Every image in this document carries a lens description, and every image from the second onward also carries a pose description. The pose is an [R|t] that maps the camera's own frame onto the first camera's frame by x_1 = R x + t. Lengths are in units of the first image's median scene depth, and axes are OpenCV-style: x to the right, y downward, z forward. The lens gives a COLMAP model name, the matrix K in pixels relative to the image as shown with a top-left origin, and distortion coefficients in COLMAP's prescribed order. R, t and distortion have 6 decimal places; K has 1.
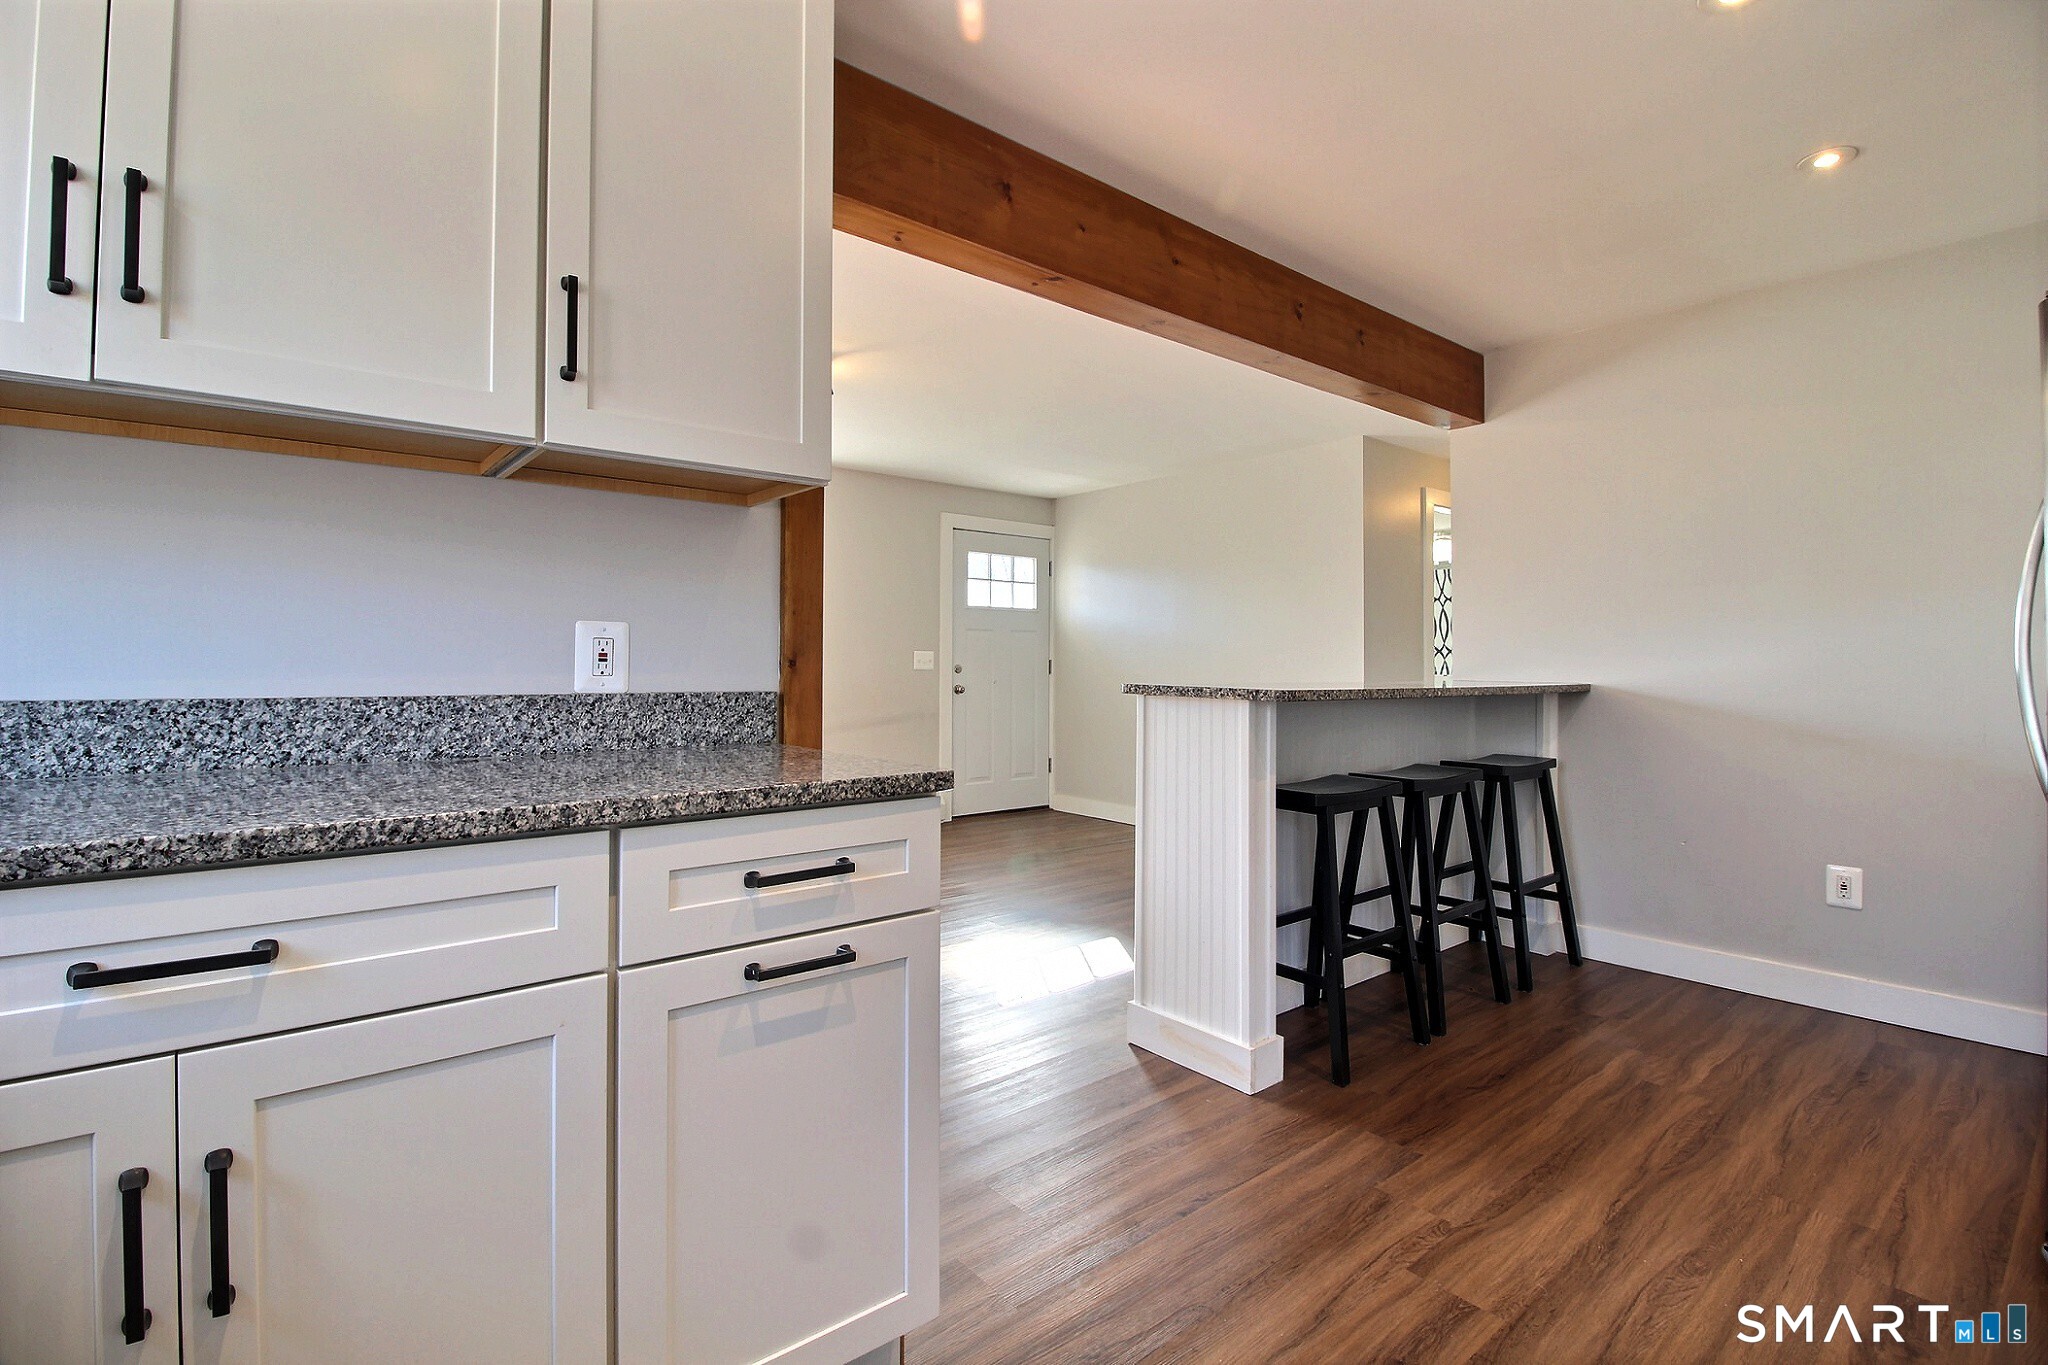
lens RADIAL K [[946.2, 0, 1023.6], [0, 946.2, 670.3], [0, 0, 1]] dist [-0.006580, -0.008579]
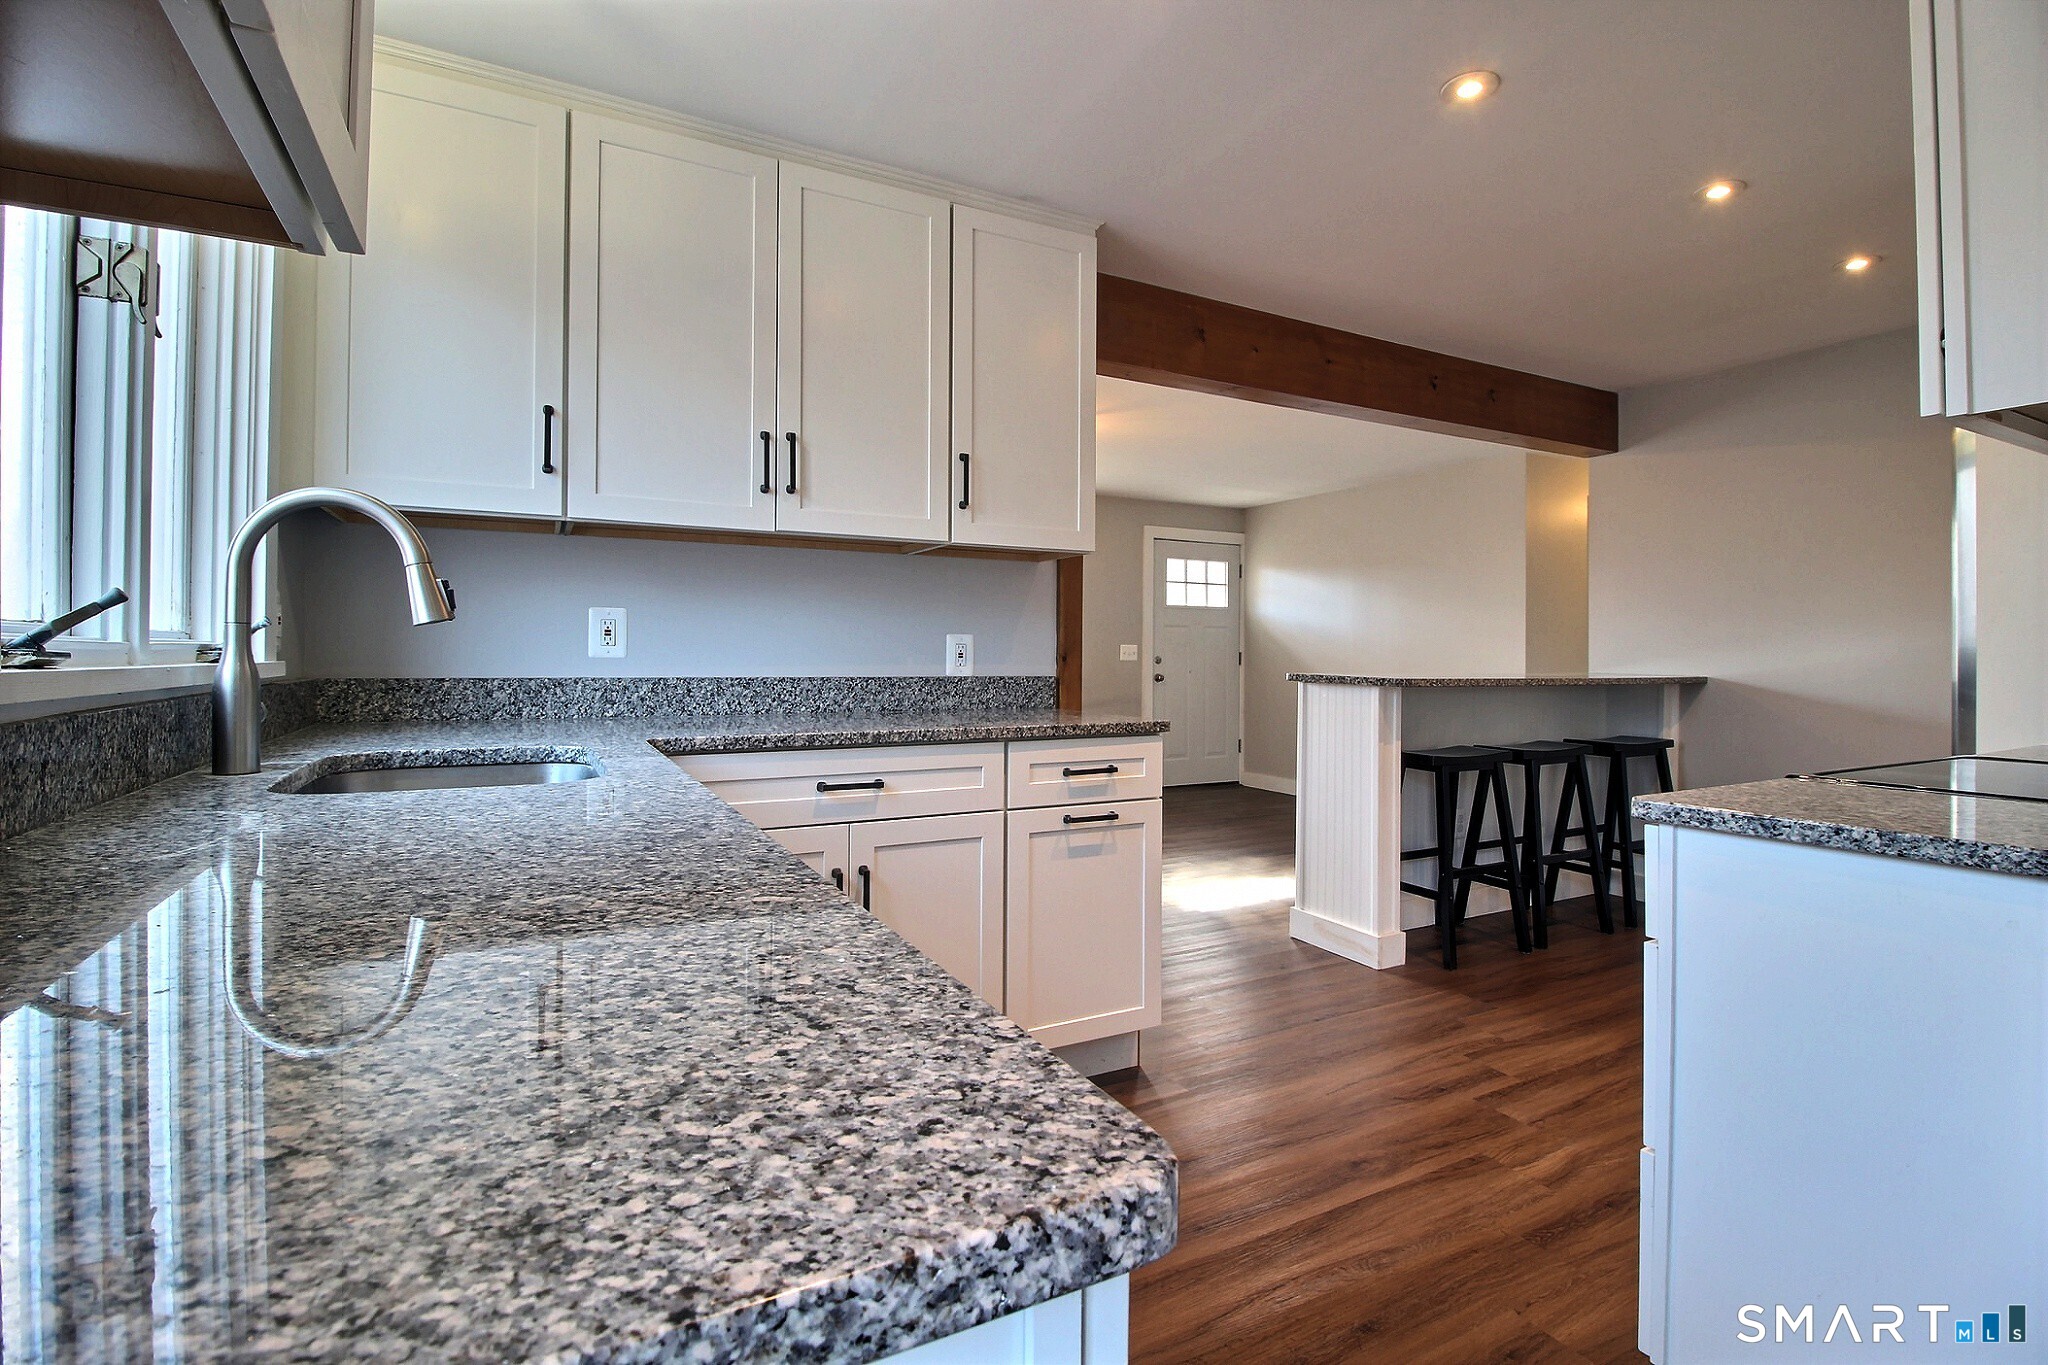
lens RADIAL K [[946.2, 0, 1024.1], [0, 946.2, 650.4], [0, 0, 1]] dist [-0.006580, -0.008579]
pose [[0.979475, 0.003120, -0.201542, 0.009656], [-0.005046, 0.999946, -0.009045, -0.006028], [0.201503, 0.009876, 0.979438, -0.498446]]
